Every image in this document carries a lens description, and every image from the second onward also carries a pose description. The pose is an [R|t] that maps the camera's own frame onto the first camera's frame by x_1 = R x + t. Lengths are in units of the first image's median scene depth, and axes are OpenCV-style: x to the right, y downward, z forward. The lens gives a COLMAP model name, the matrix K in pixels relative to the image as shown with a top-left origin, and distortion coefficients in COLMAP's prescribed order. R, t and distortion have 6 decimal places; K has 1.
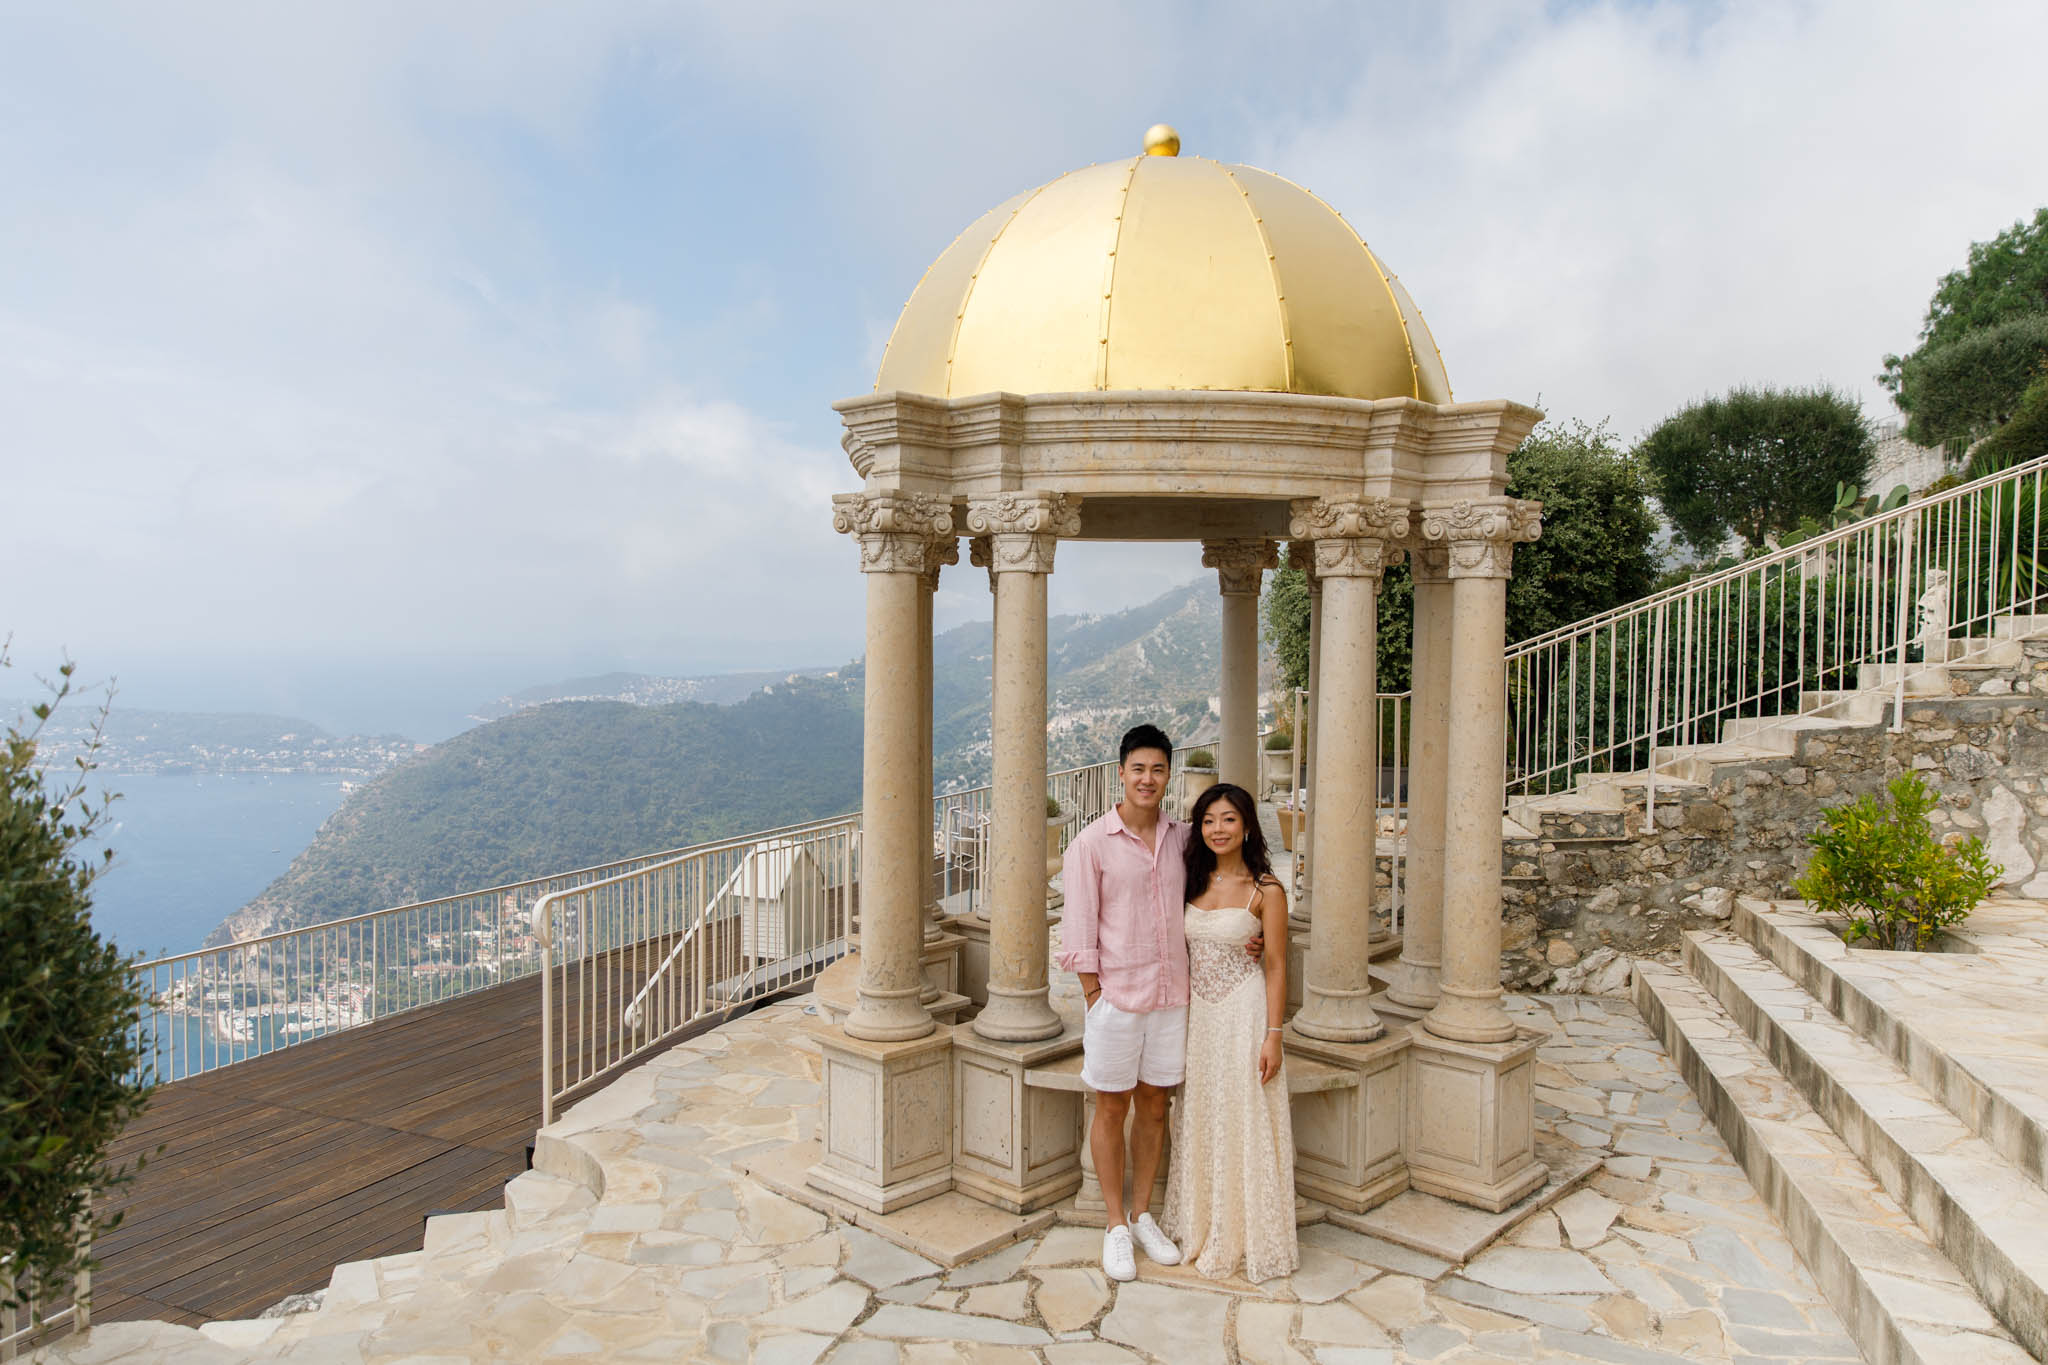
lens RADIAL K [[1413.7, 0, 1029.9], [0, 1413.7, 694.0], [0, 0, 1]] dist [-0.004500, -0.000797]
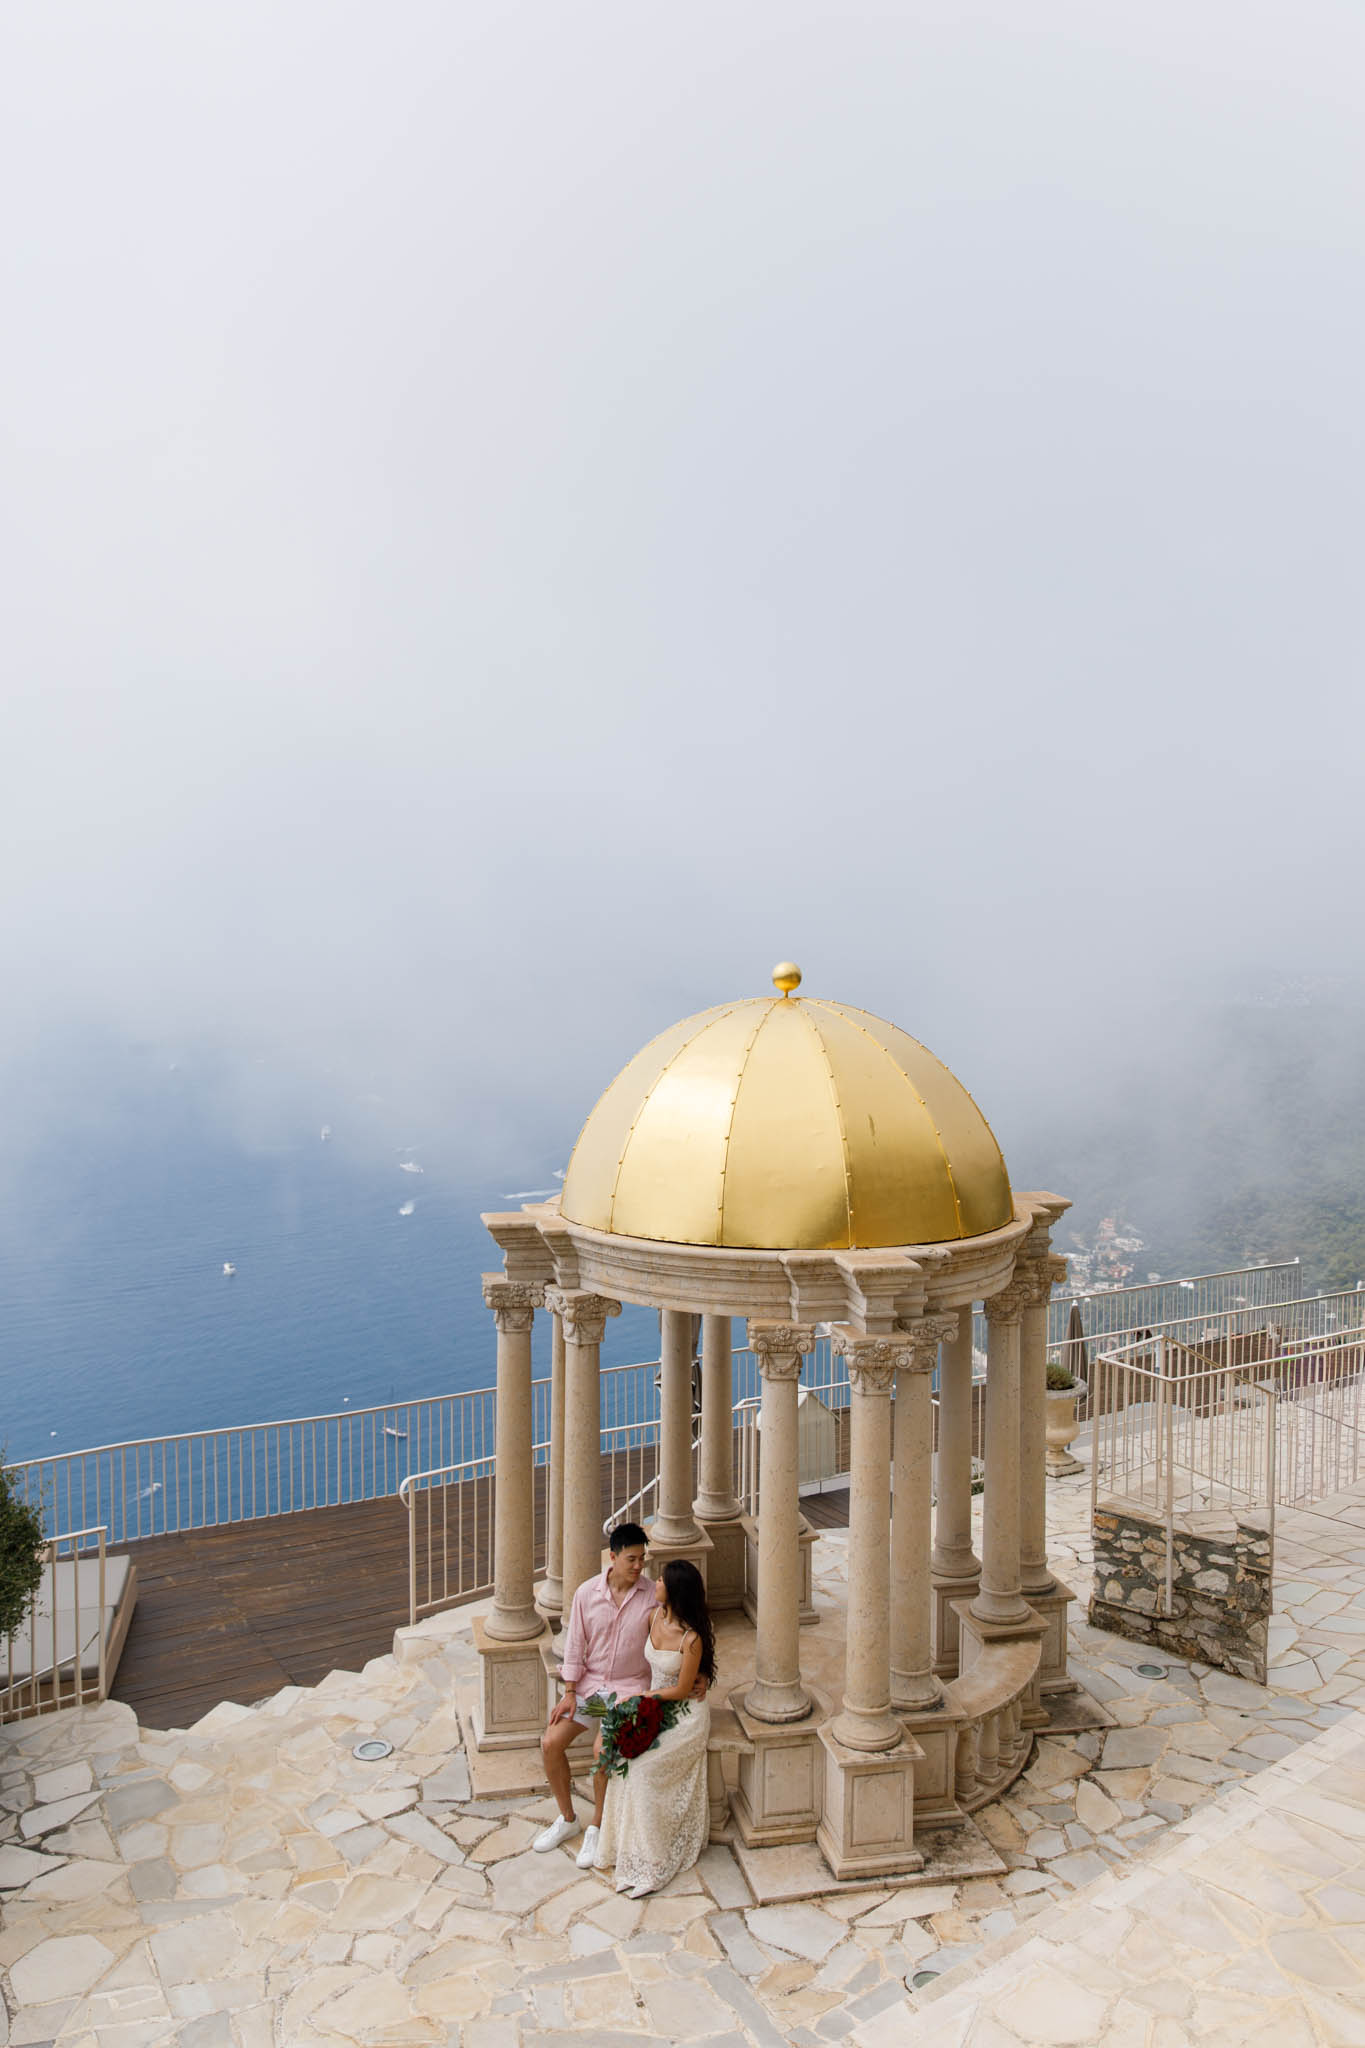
lens RADIAL K [[1587.5, 0, 682.5], [0, 1587.5, 1024.0], [0, 0, 1]] dist [0.011873, -0.004504]
pose [[0.831955, 0.024416, -0.554305, 0.991932], [-0.024308, 0.999676, 0.007550, -0.430987], [0.554310, 0.007192, 0.832279, -0.320792]]
